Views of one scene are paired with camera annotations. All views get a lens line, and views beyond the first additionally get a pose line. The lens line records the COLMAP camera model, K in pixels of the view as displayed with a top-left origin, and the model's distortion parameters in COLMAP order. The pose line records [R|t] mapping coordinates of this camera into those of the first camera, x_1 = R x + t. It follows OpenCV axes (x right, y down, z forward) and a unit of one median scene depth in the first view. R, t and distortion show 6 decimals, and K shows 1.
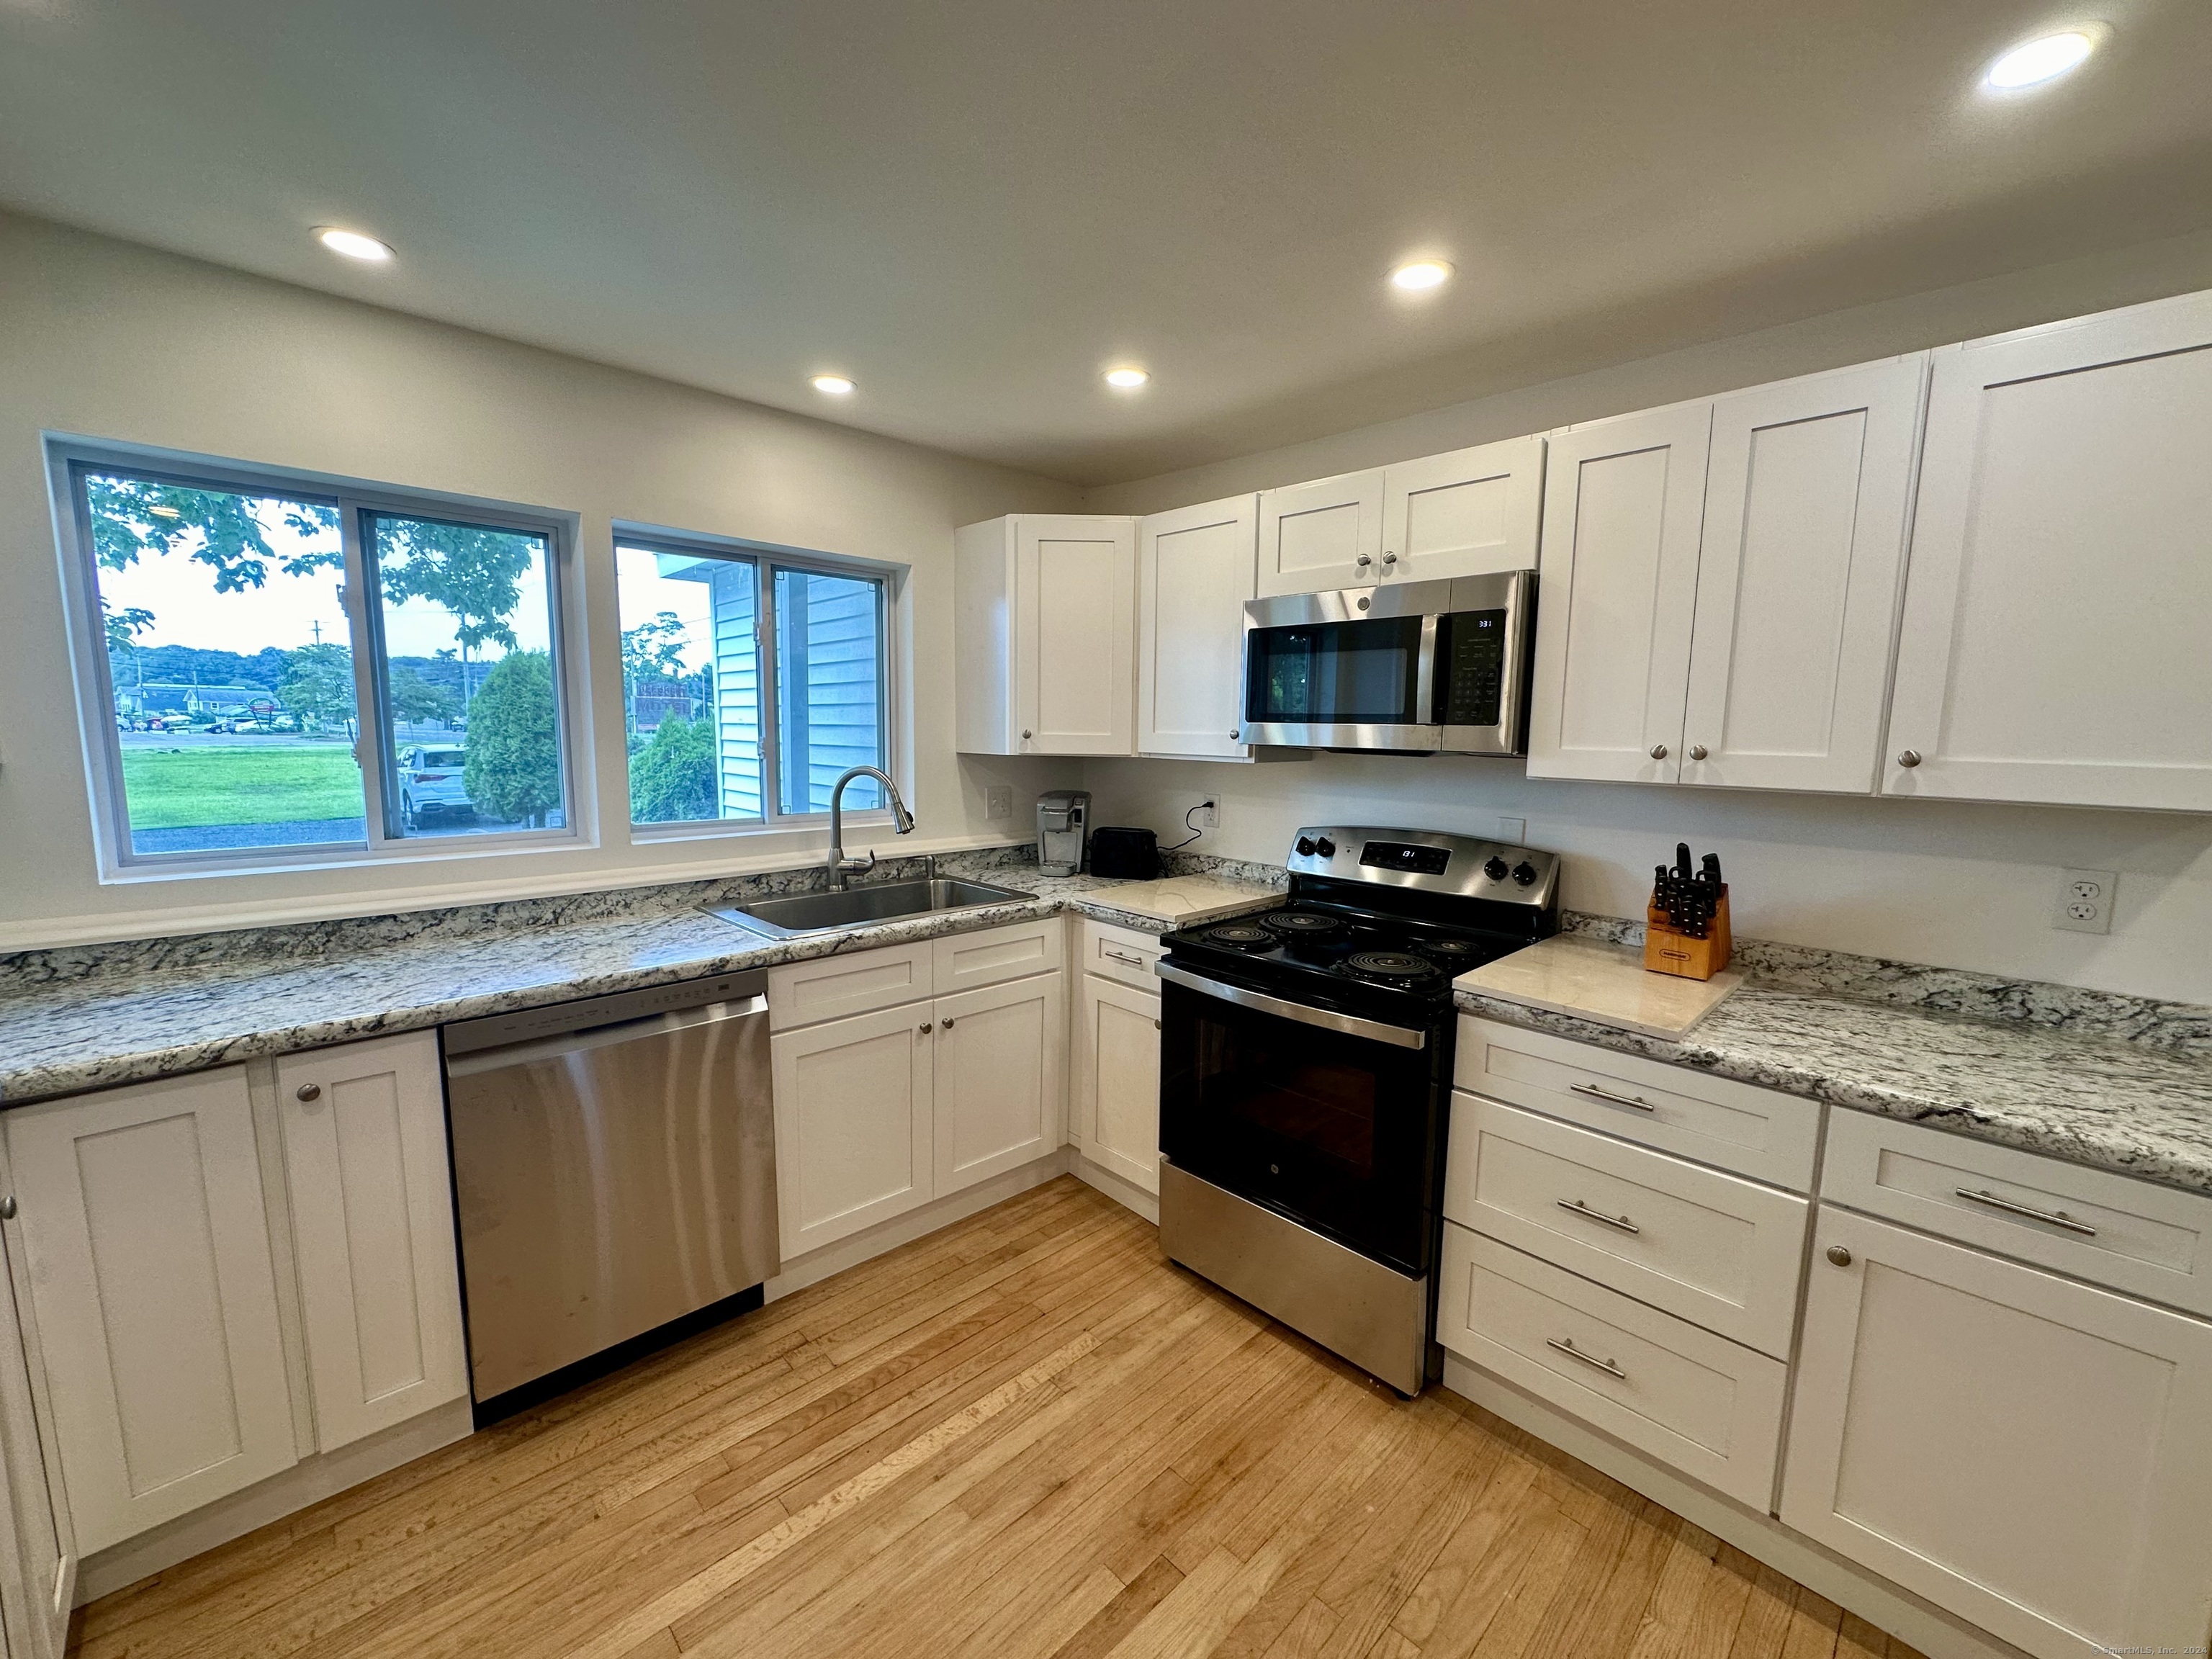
lens RADIAL K [[887.3, 0, 1109.4], [0, 887.3, 835.7], [0, 0, 1]] dist [-0.004004, 0.001361]
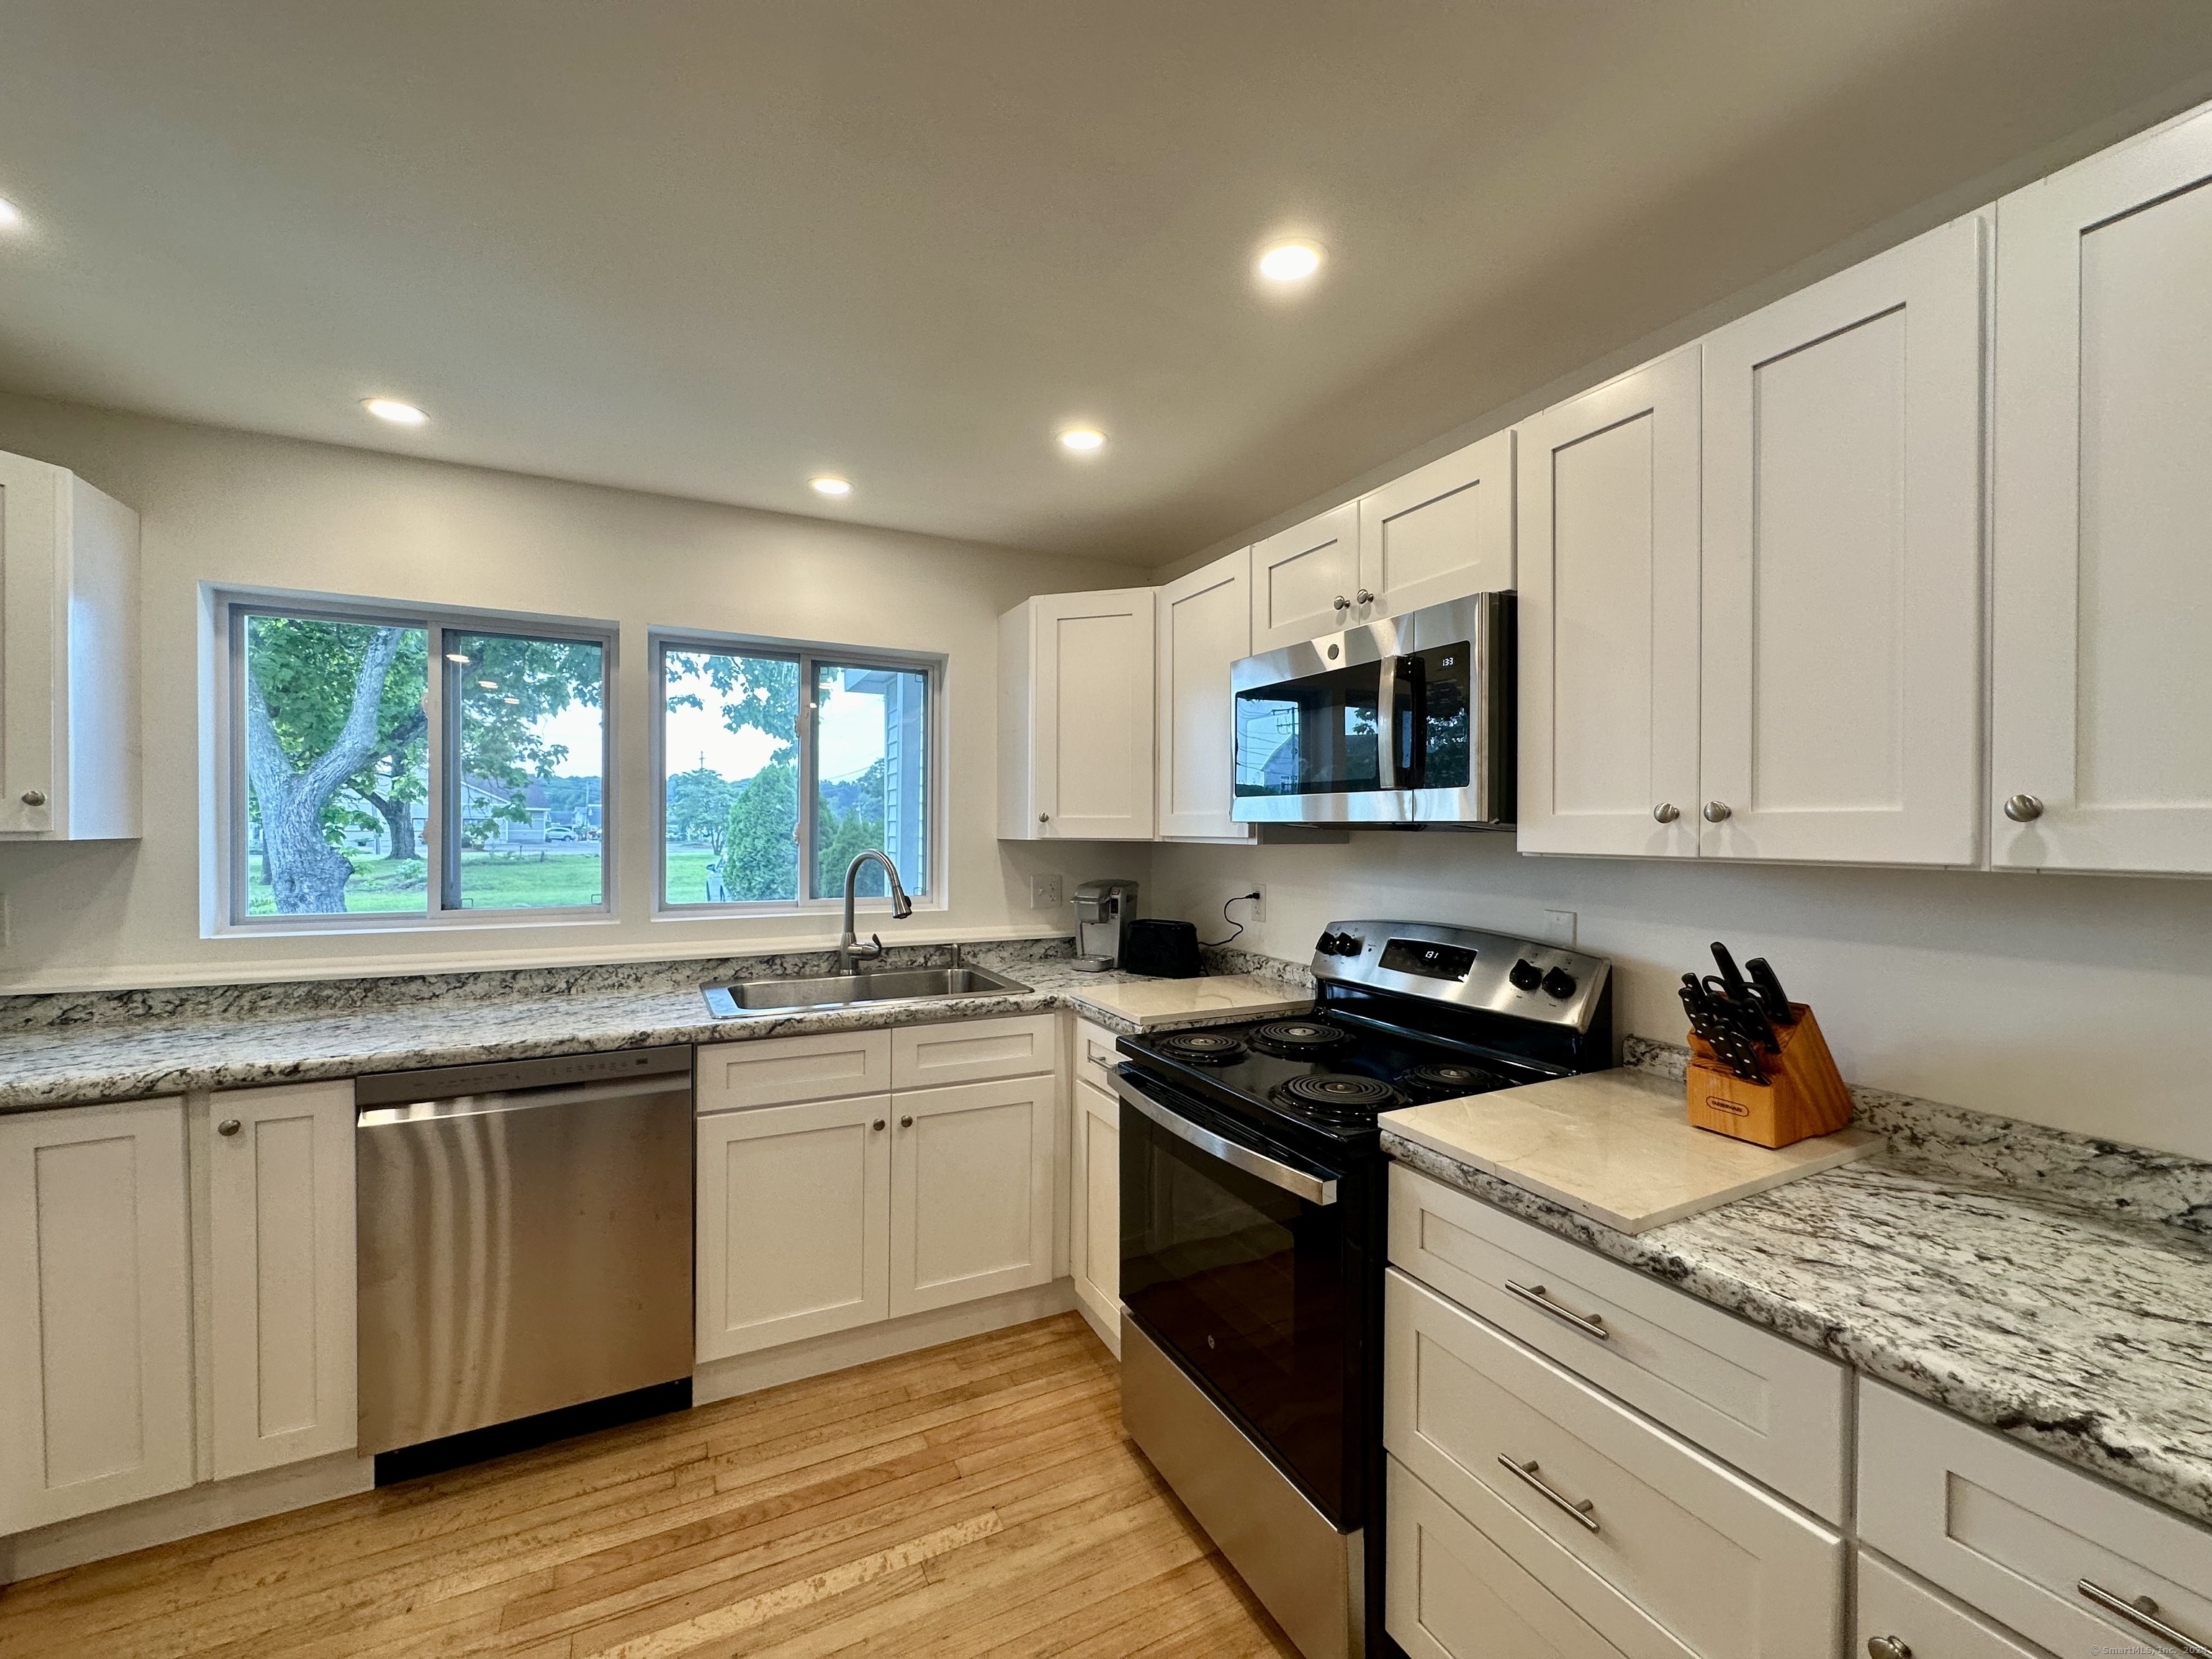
lens RADIAL K [[887.3, 0, 1107.3], [0, 887.3, 834.2], [0, 0, 1]] dist [-0.004004, 0.001361]
pose [[0.956079, -0.007226, -0.293021, 0.373009], [-0.028141, 0.992815, -0.116303, 0.017739], [0.291756, 0.119440, 0.949006, 0.175096]]
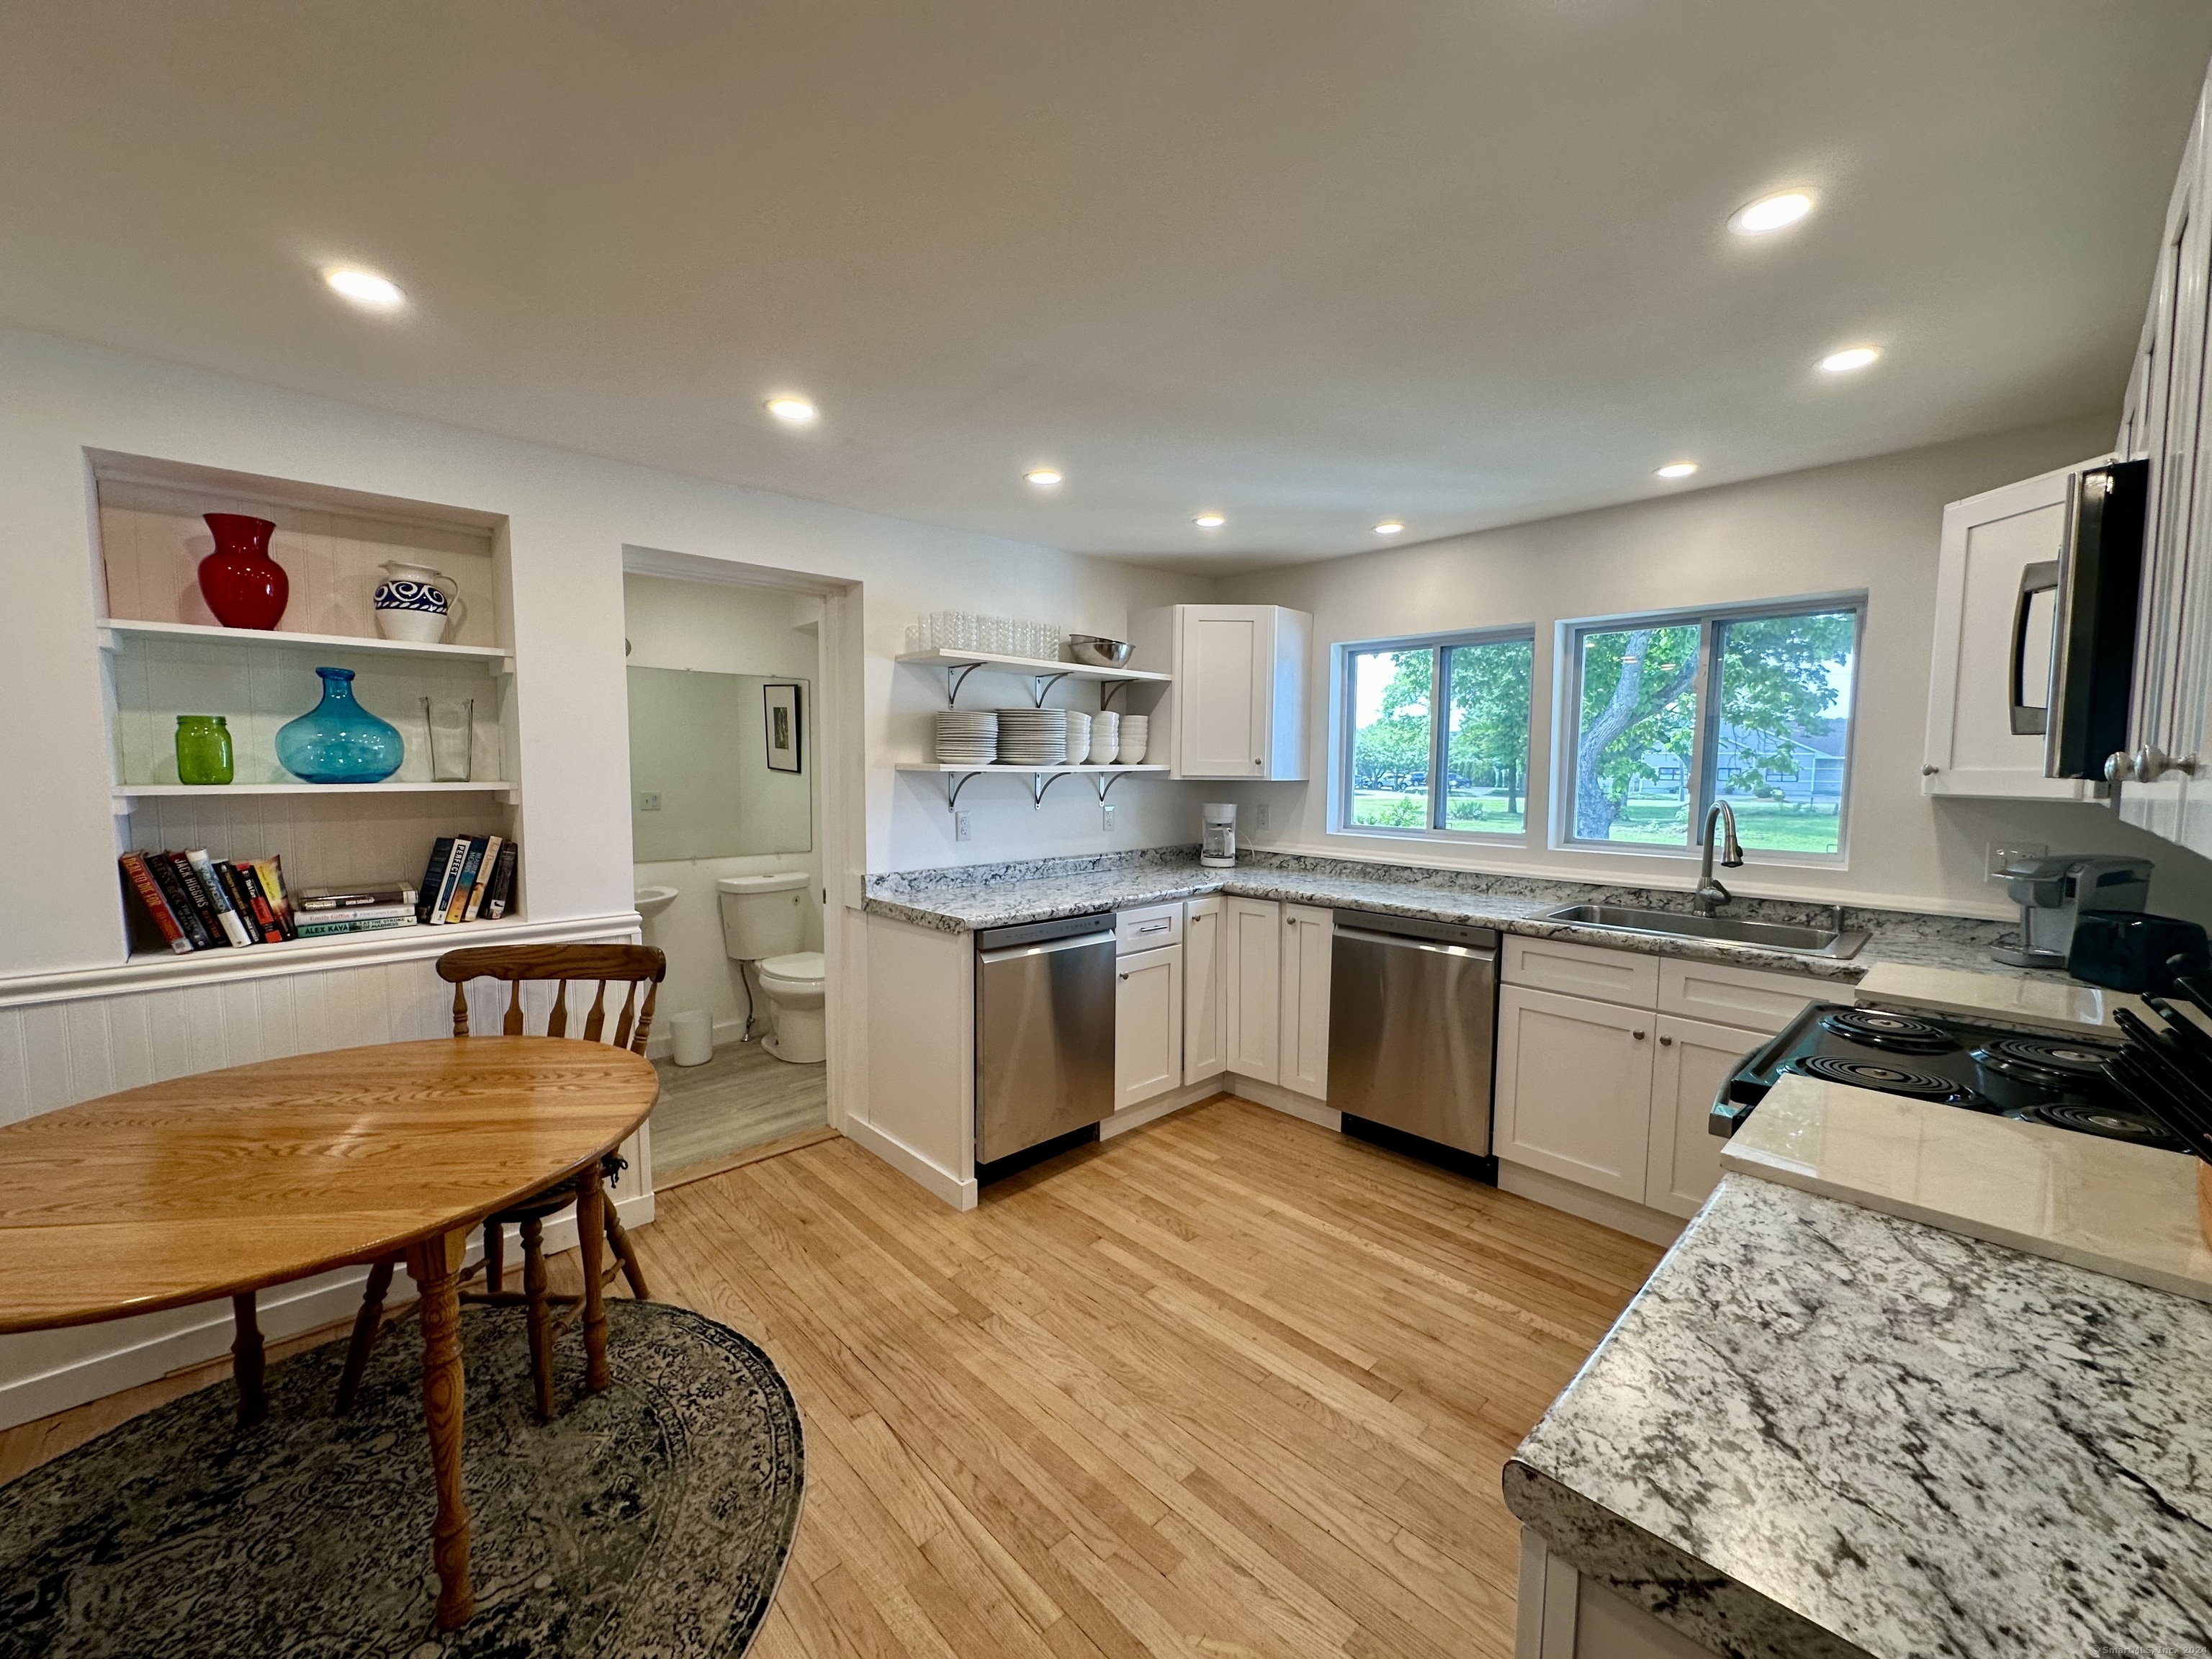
lens RADIAL K [[887.3, 0, 1104.7], [0, 887.3, 838.2], [0, 0, 1]] dist [-0.004004, 0.001361]
pose [[-0.007435, 0.065455, -0.997828, 1.077821], [-0.136003, 0.988517, 0.065858, -0.005341], [0.990681, 0.136197, 0.001552, 0.384489]]
